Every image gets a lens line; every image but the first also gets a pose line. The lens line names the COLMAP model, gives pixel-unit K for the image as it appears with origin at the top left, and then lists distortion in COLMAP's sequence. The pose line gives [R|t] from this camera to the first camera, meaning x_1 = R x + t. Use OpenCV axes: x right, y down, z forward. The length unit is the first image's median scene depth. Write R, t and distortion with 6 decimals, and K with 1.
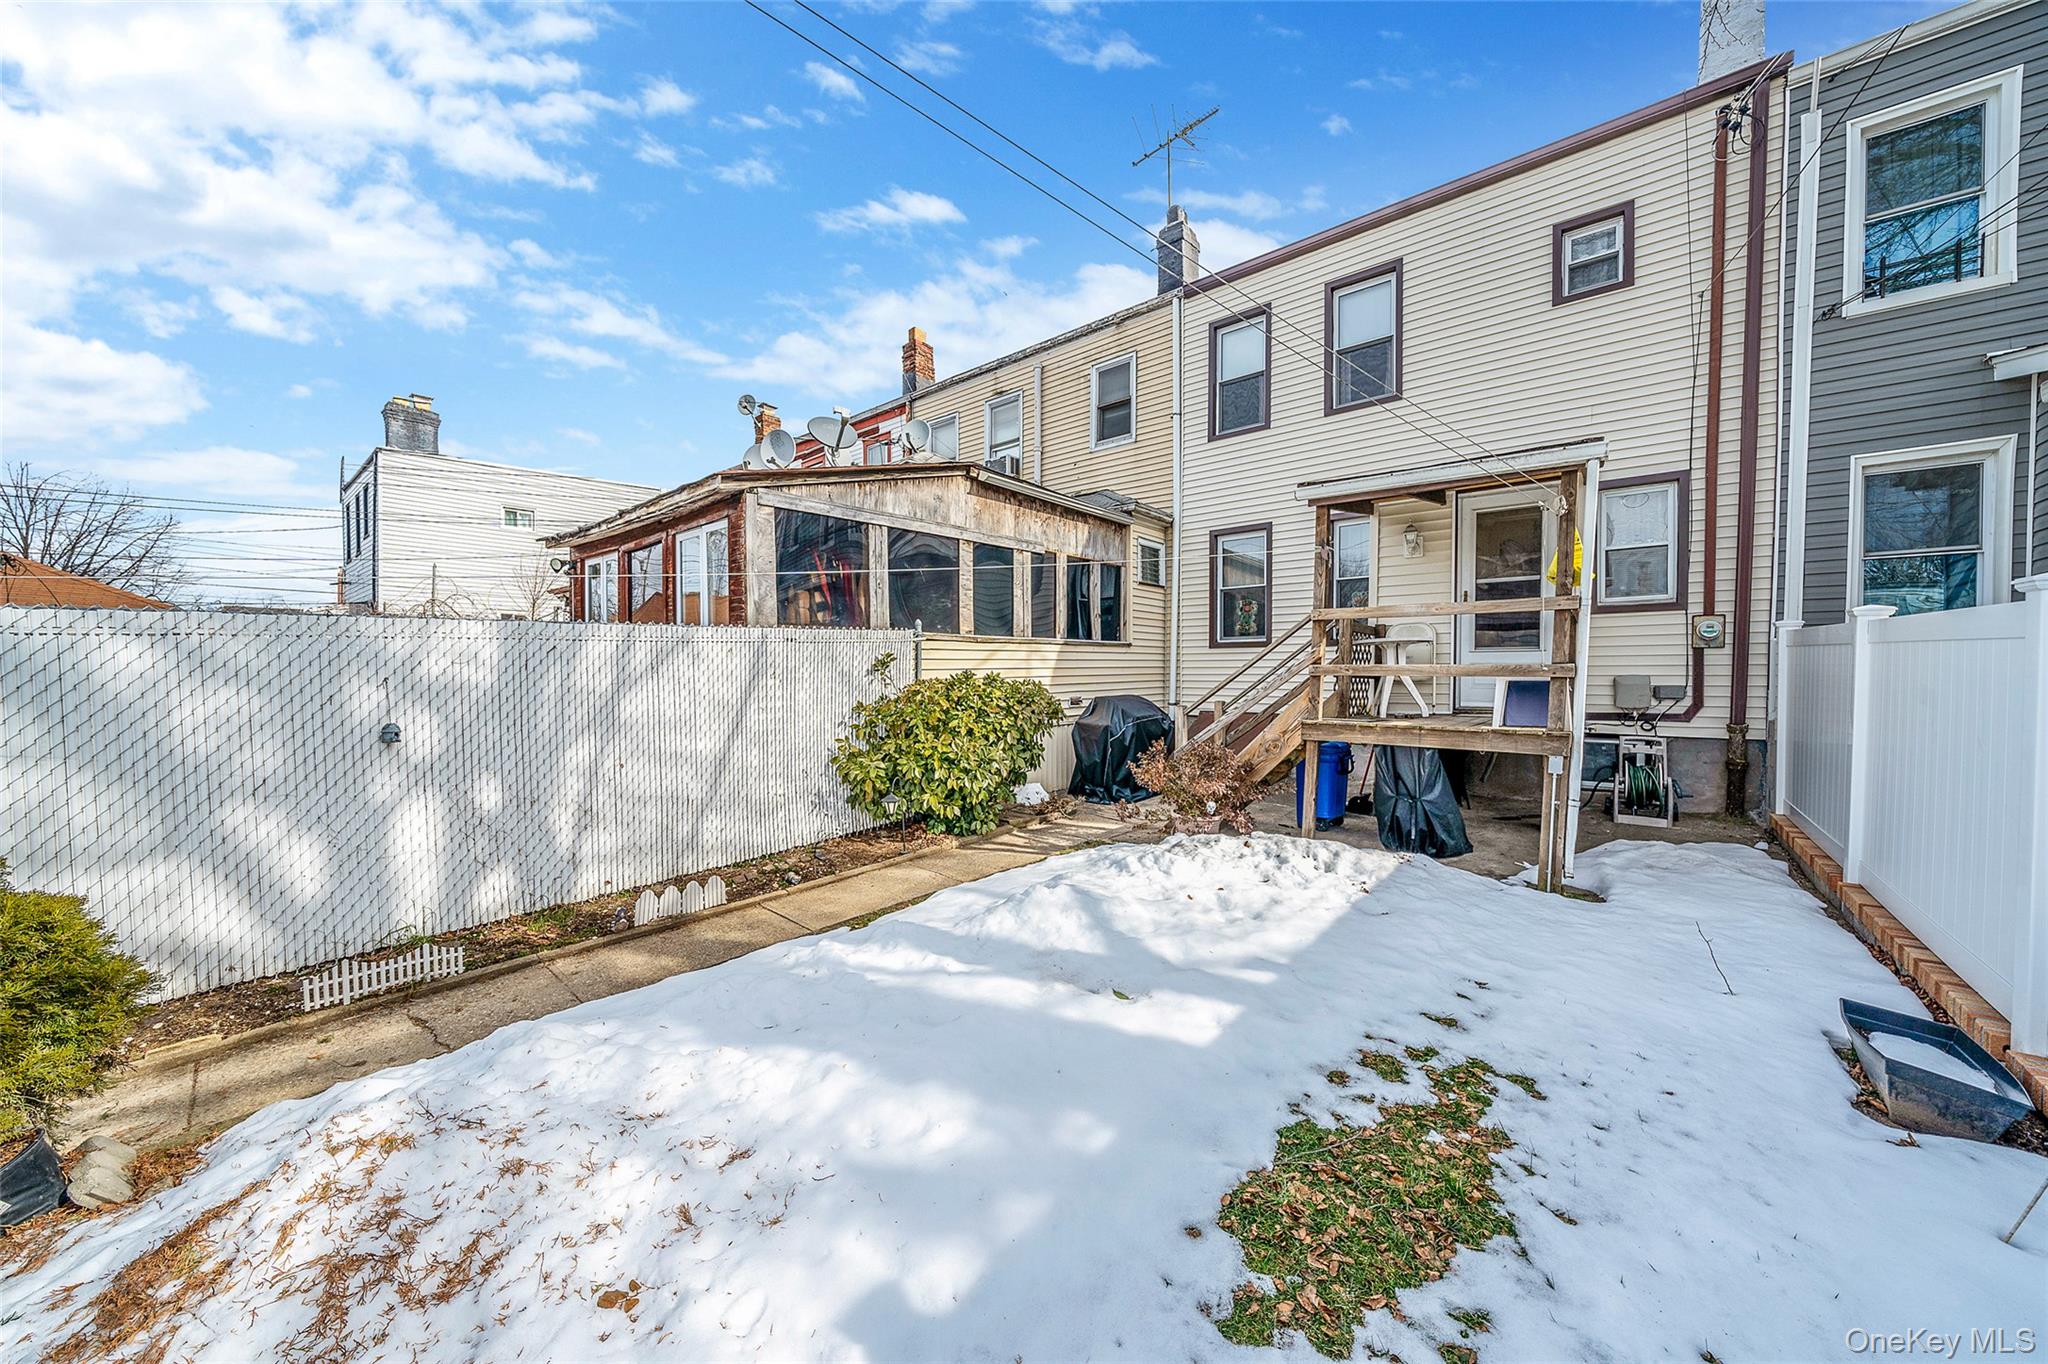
lens RADIAL K [[670.2, 0, 993.2], [0, 670.2, 651.3], [0, 0, 1]] dist [-0.005122, -0.000192]
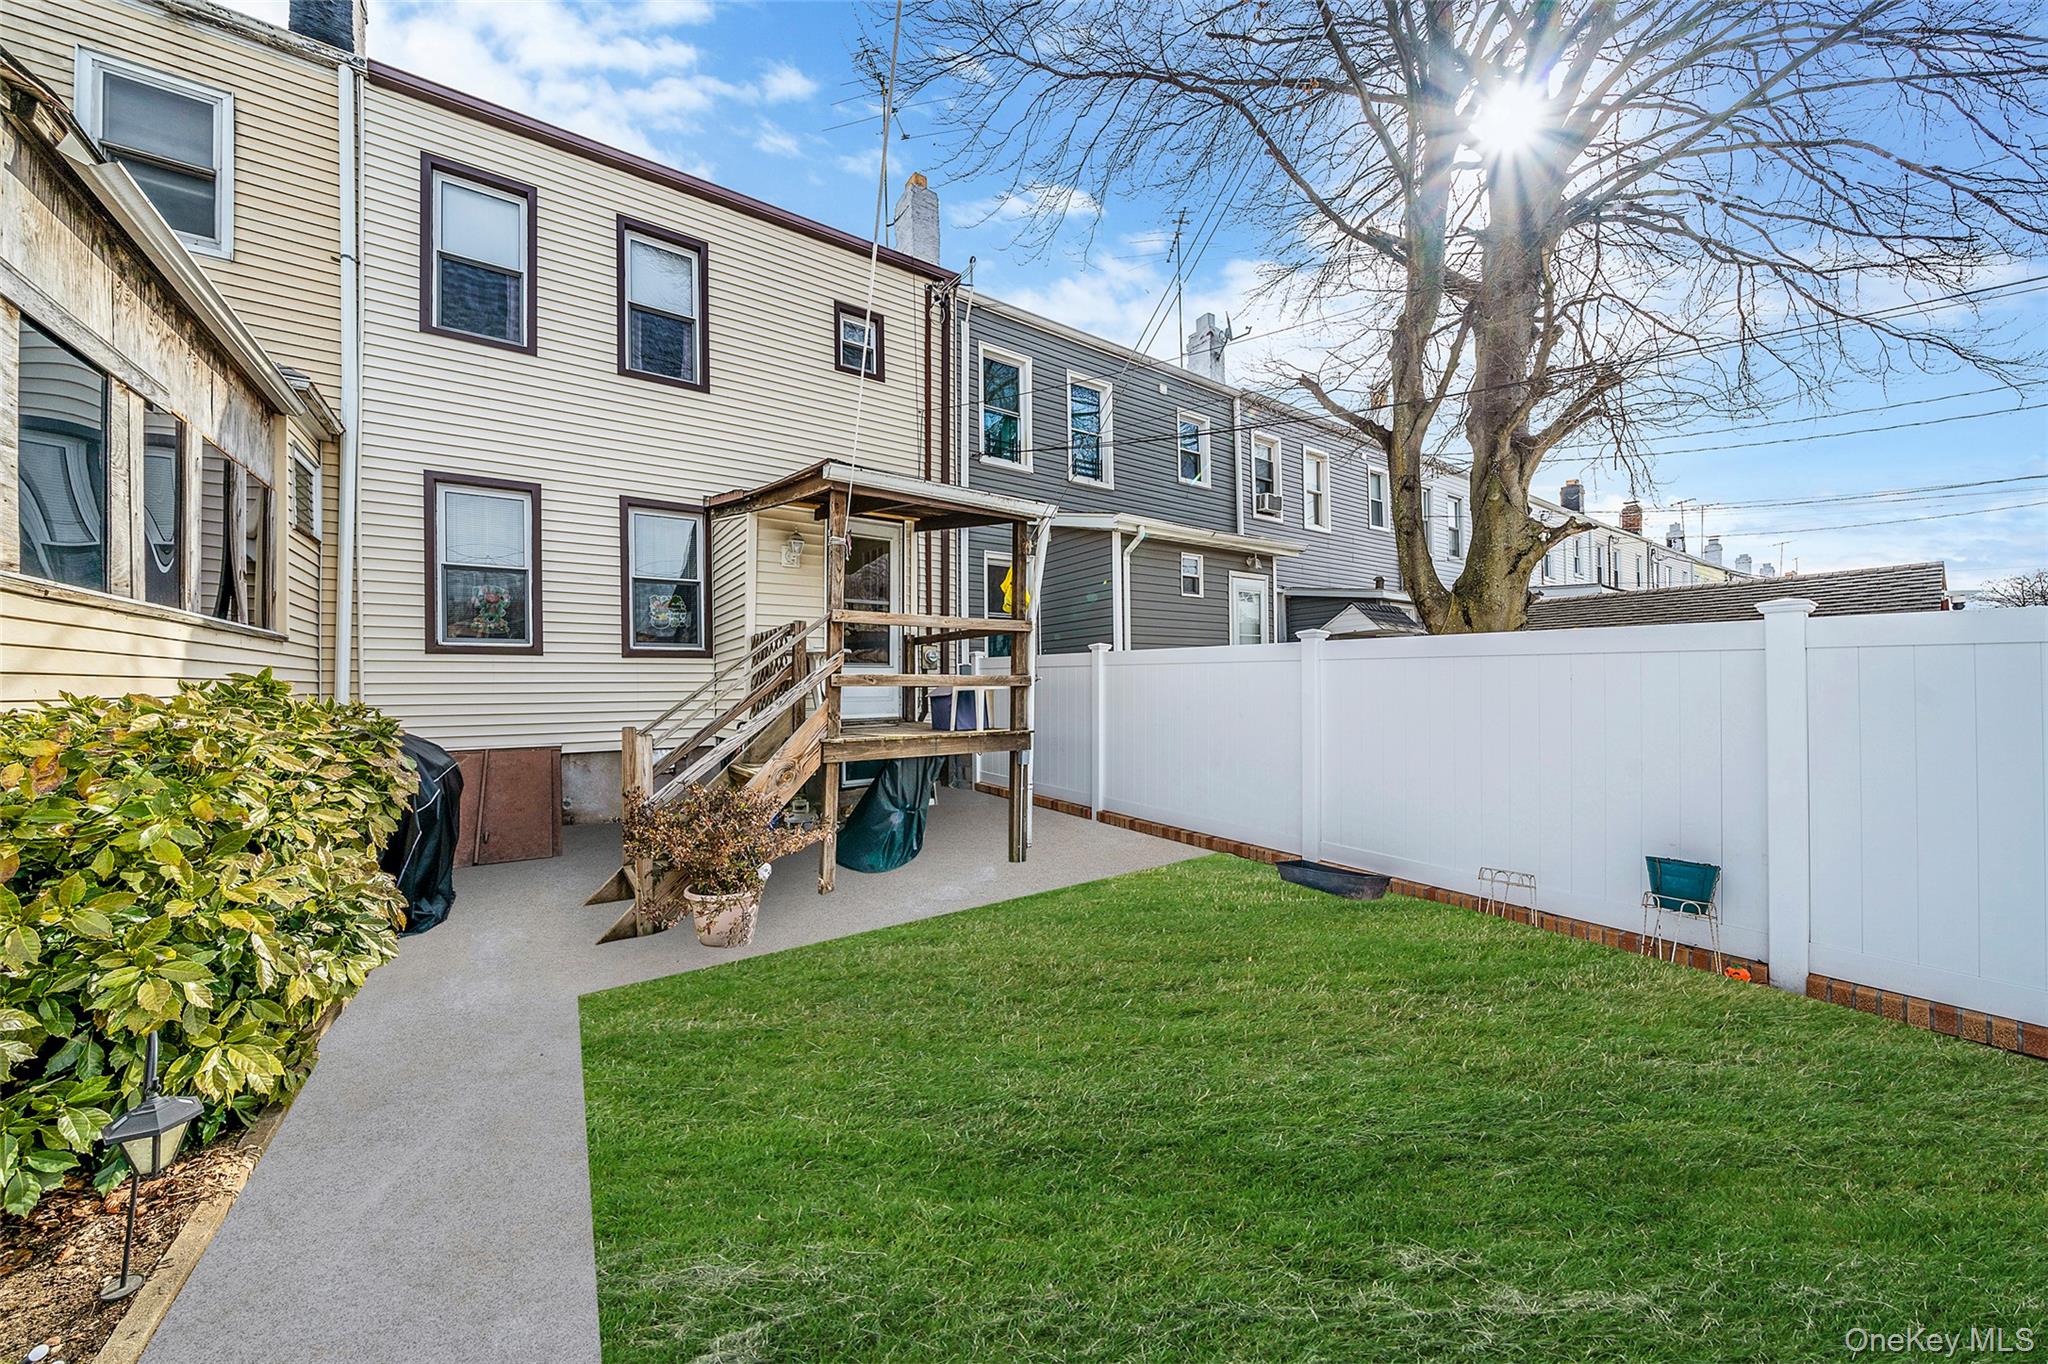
lens RADIAL K [[700.1, 0, 981.9], [0, 700.1, 670.1], [0, 0, 1]] dist [-0.004881, -0.000265]
pose [[0.269338, 0.022111, 0.962792, -0.209503], [-0.024500, 0.999570, -0.016102, 0.014468], [-0.962734, -0.019251, 0.269764, 0.350591]]
